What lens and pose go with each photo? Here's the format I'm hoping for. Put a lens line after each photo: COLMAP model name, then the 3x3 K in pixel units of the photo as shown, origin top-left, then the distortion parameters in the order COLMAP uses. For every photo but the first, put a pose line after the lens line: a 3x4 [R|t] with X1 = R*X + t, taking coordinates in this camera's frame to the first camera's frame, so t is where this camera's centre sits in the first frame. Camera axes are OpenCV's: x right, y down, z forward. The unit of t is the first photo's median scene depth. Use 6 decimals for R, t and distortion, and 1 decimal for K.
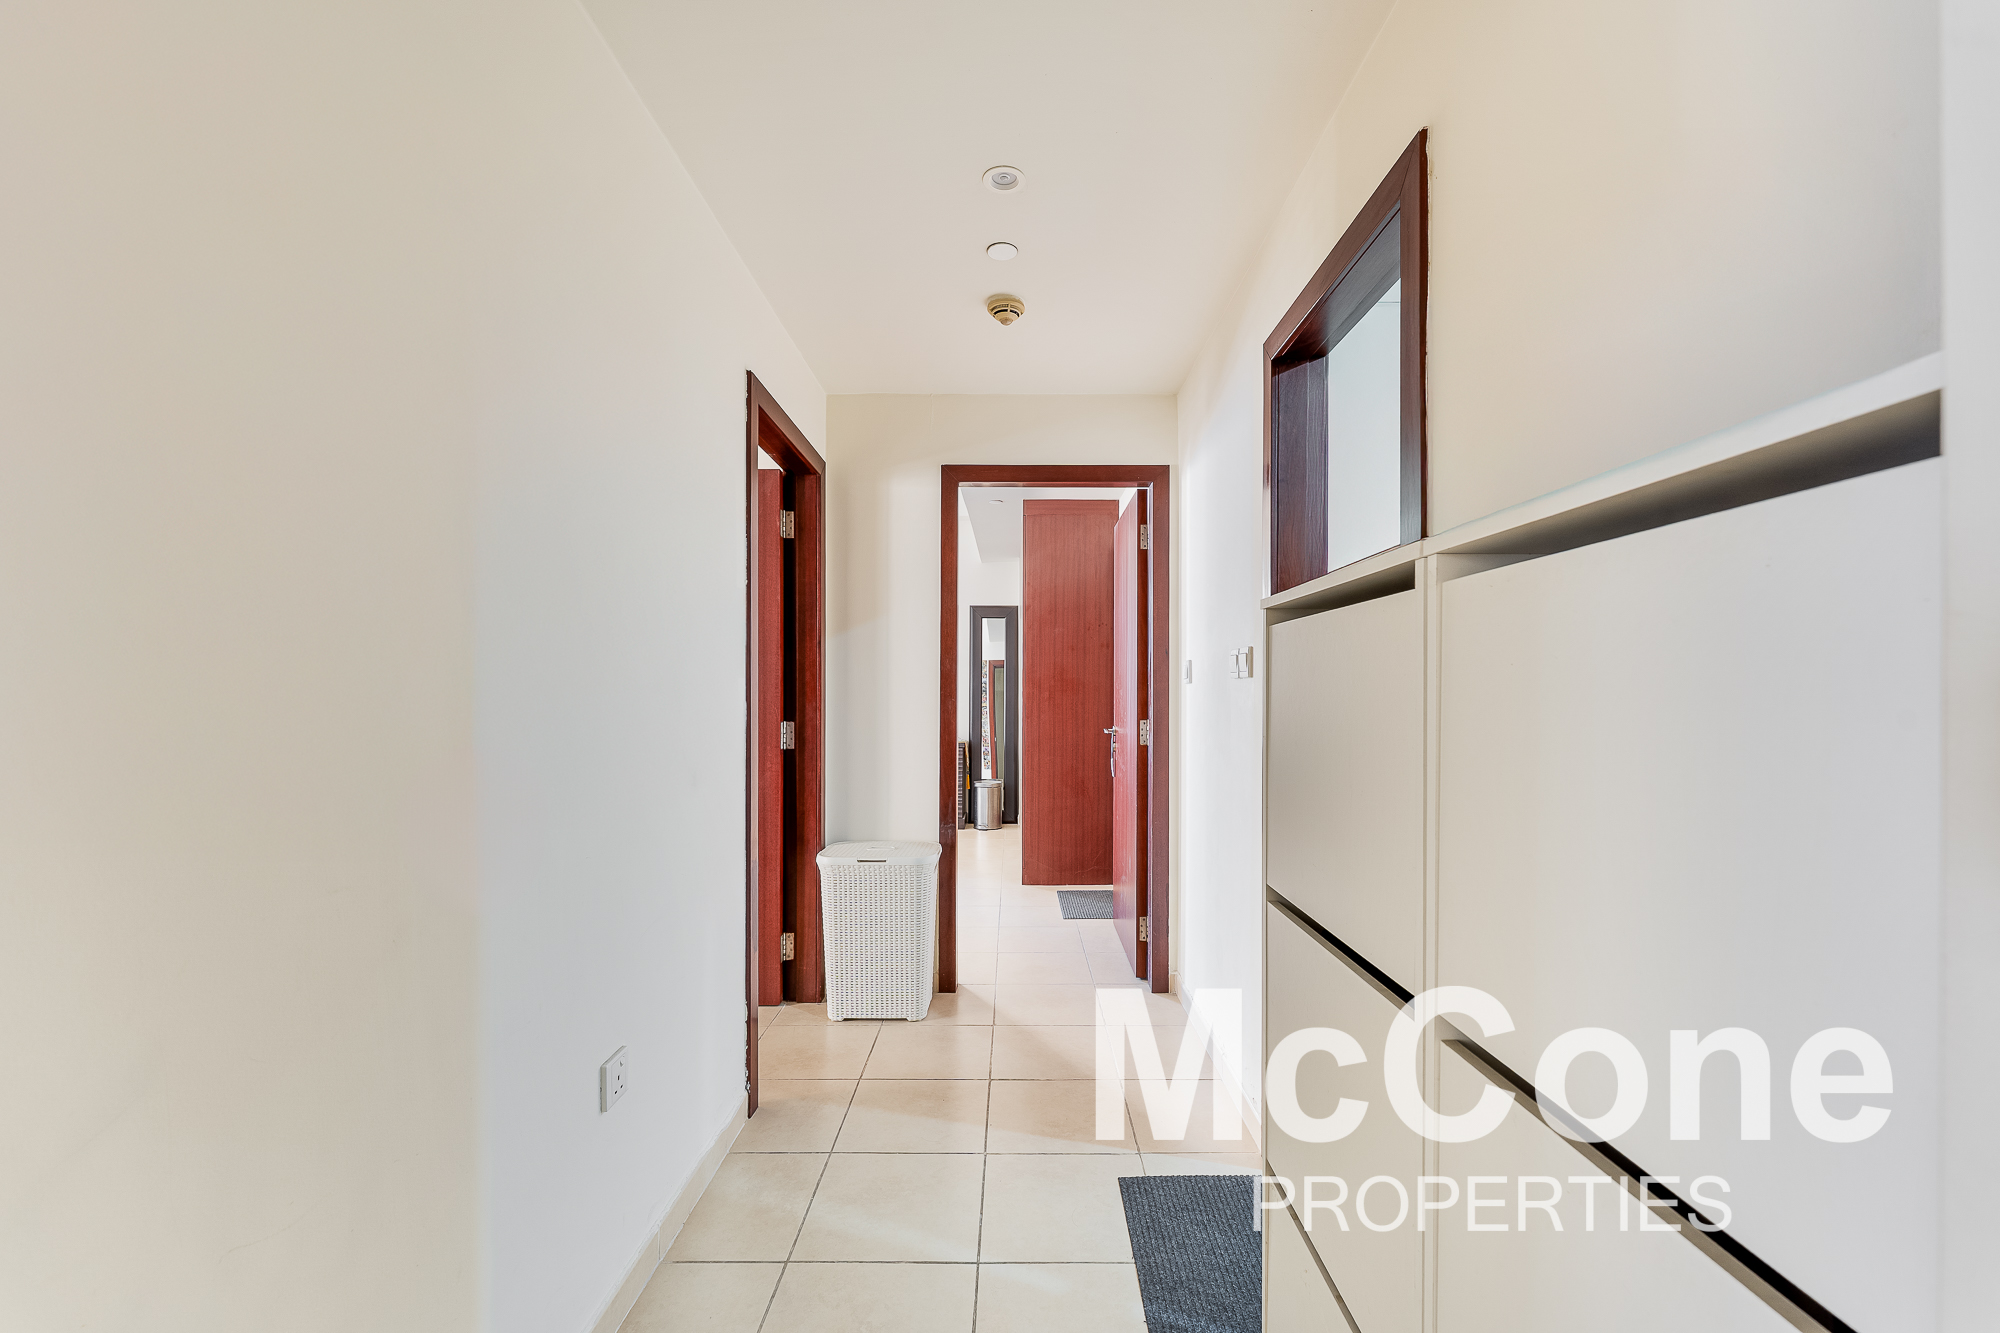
lens RADIAL K [[806.0, 0, 1002.2], [0, 806.0, 675.8], [0, 0, 1]] dist [0.000083, 0.000233]
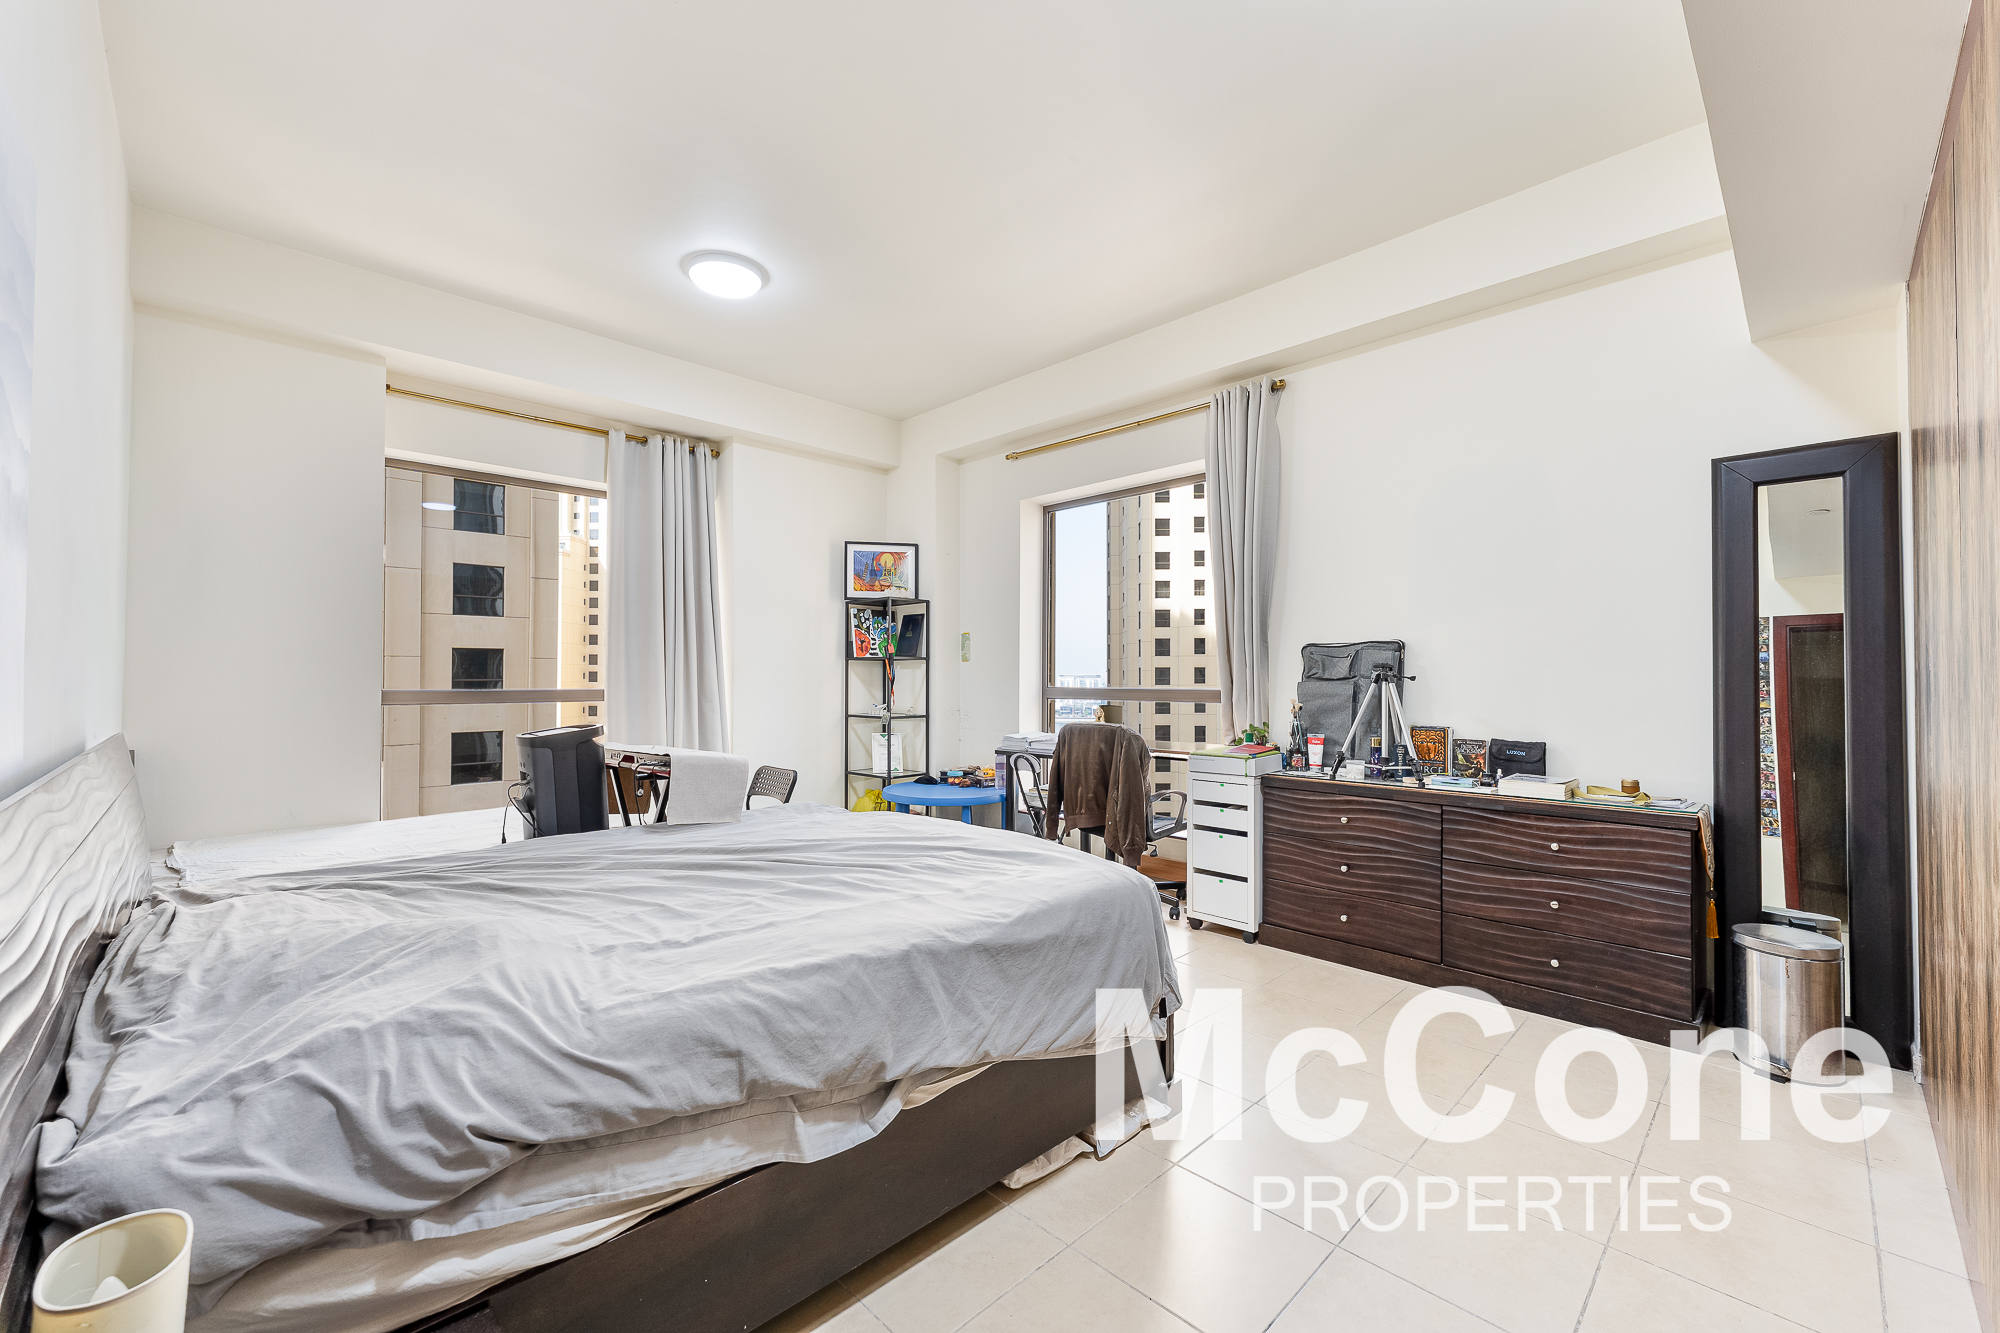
lens RADIAL K [[806.0, 0, 990.2], [0, 806.0, 674.3], [0, 0, 1]] dist [0.000083, 0.000233]
pose [[0.705805, -0.008847, -0.708351, -0.011369], [0.000698, 0.999930, -0.011794, 0.015100], [0.708406, 0.007830, 0.705762, 0.454011]]
